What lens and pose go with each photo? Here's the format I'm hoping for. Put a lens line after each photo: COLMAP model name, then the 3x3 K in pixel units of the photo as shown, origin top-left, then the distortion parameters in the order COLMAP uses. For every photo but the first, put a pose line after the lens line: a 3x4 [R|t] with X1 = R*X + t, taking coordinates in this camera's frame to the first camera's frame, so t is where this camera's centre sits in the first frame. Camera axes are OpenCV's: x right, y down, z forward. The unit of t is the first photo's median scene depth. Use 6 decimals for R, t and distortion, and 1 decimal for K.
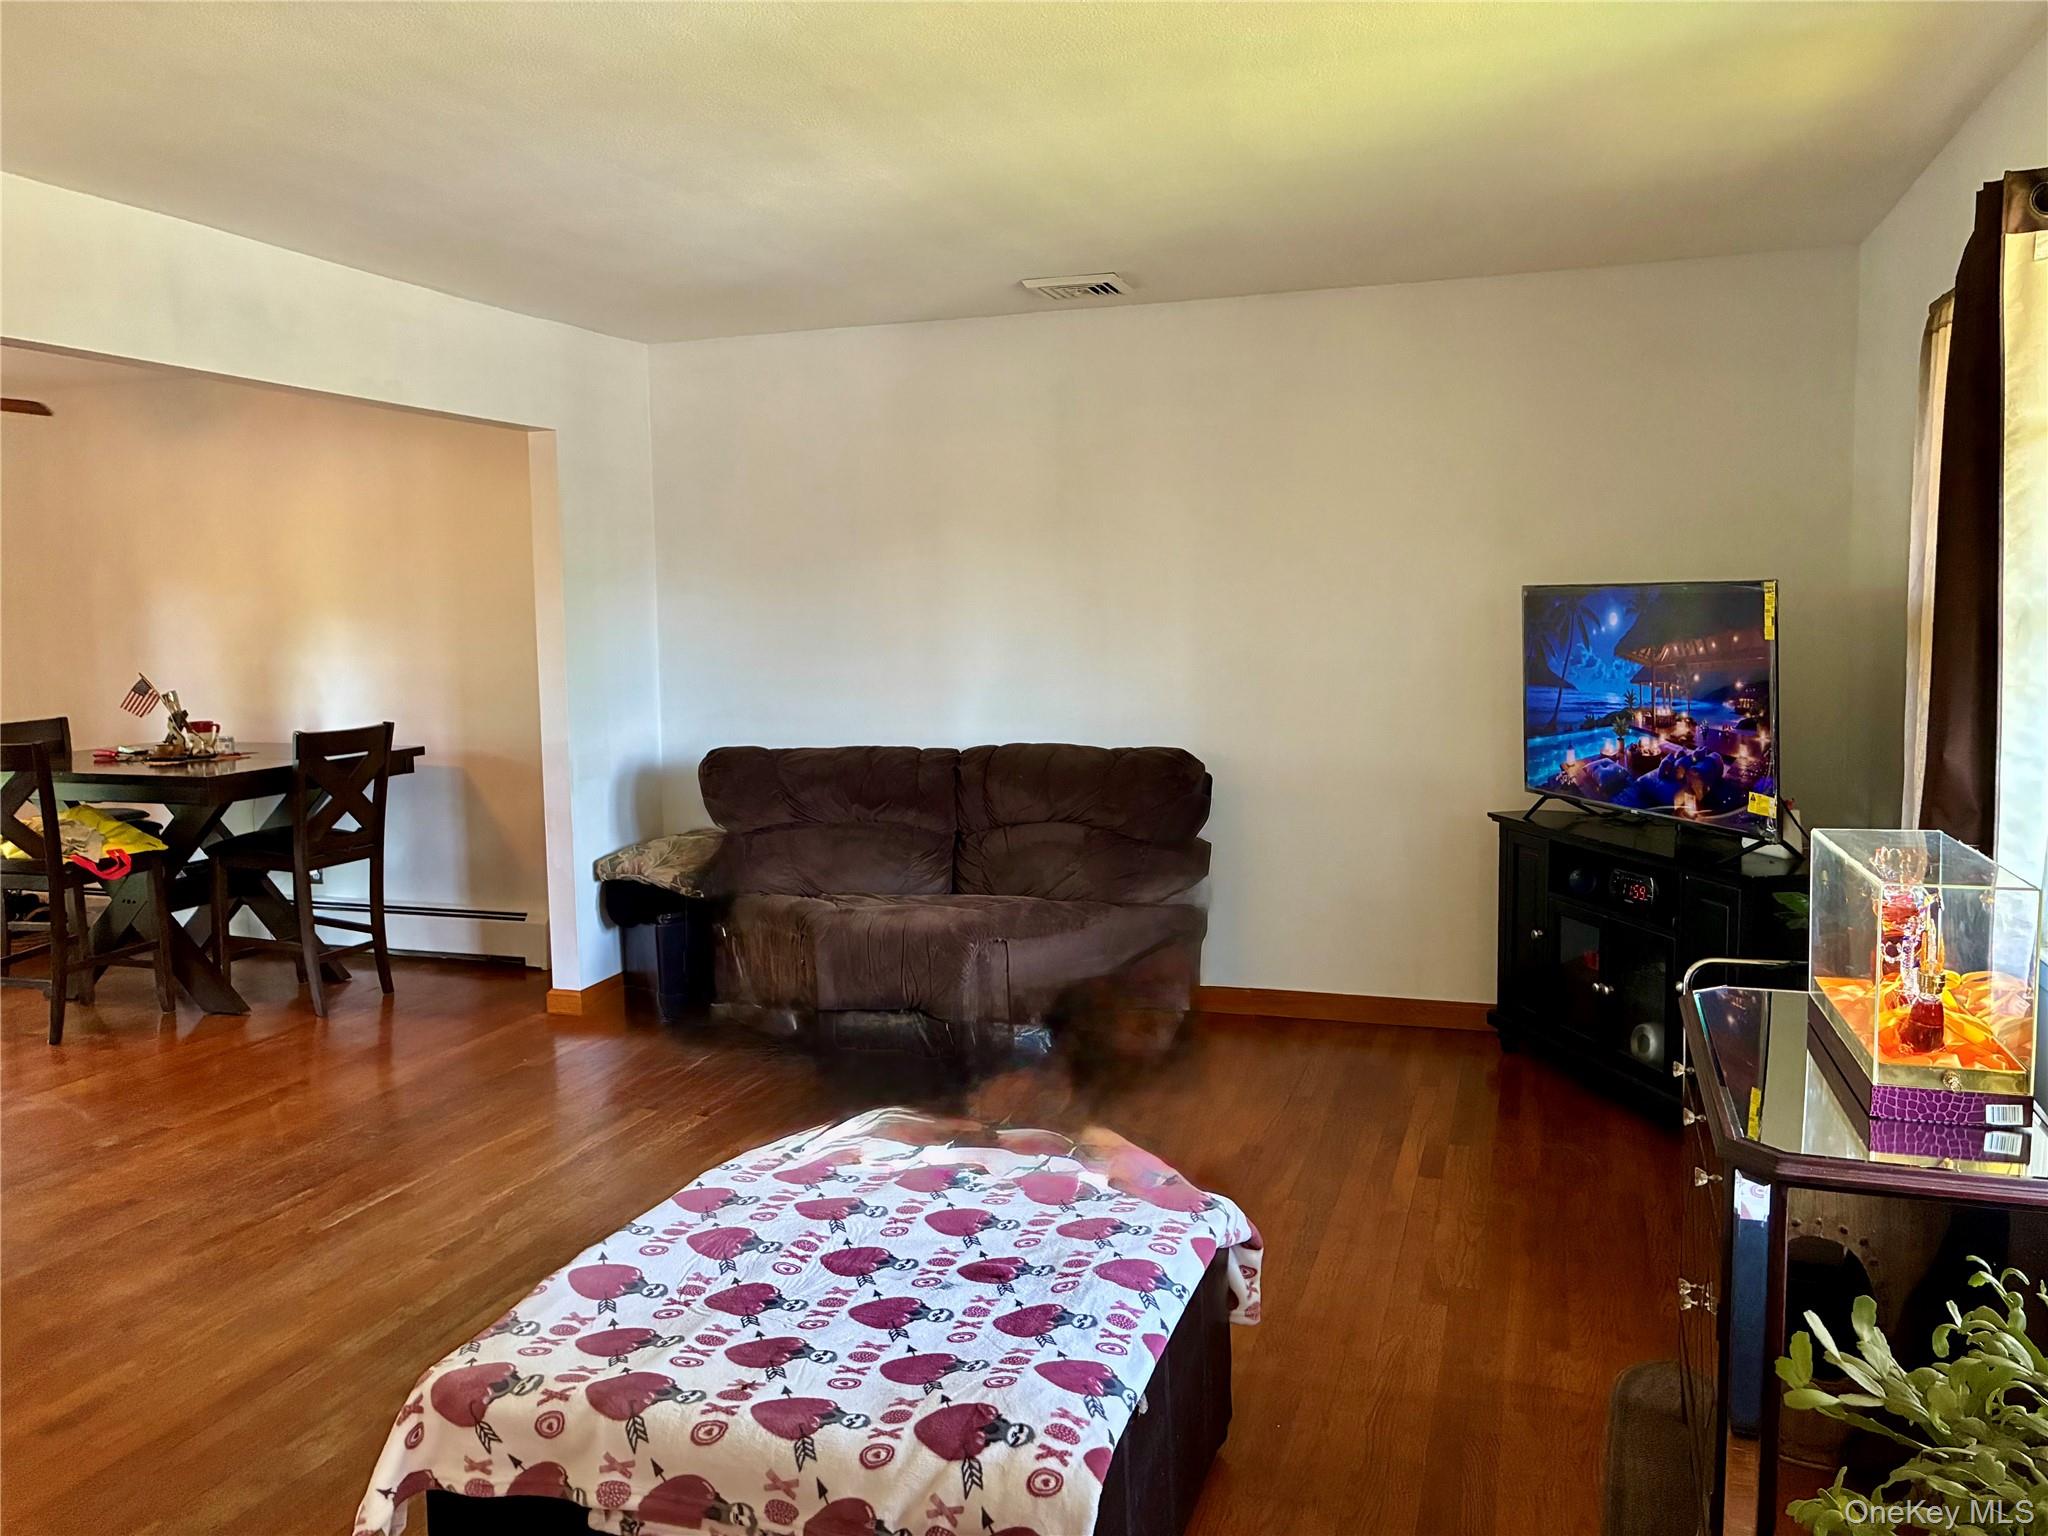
lens RADIAL K [[1571.3, 0, 1026.4], [0, 1571.3, 758.4], [0, 0, 1]] dist [0.010724, -0.005271]
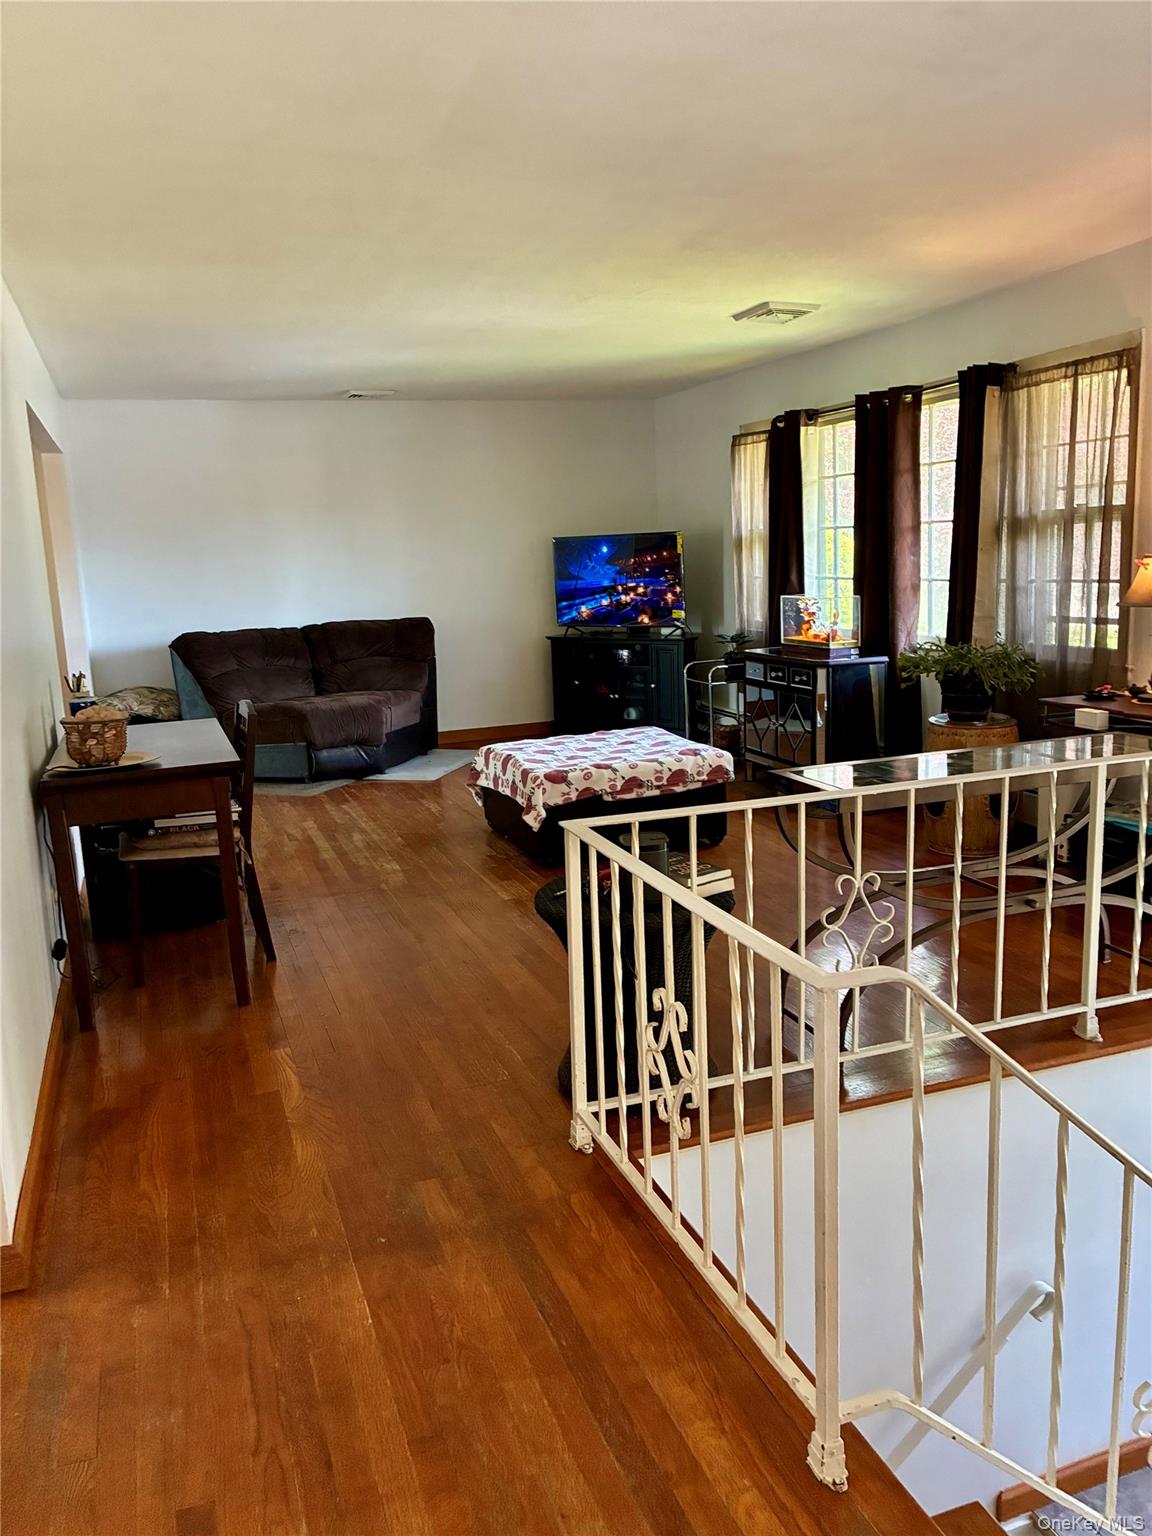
lens RADIAL K [[1178.5, 0, 568.8], [0, 1178.5, 770.4], [0, 0, 1]] dist [0.010724, -0.005271]
pose [[0.776063, -0.130498, 0.617006, -0.878892], [0.092951, 0.991341, 0.092758, 0.081023], [-0.623768, -0.014635, 0.781473, -0.440332]]
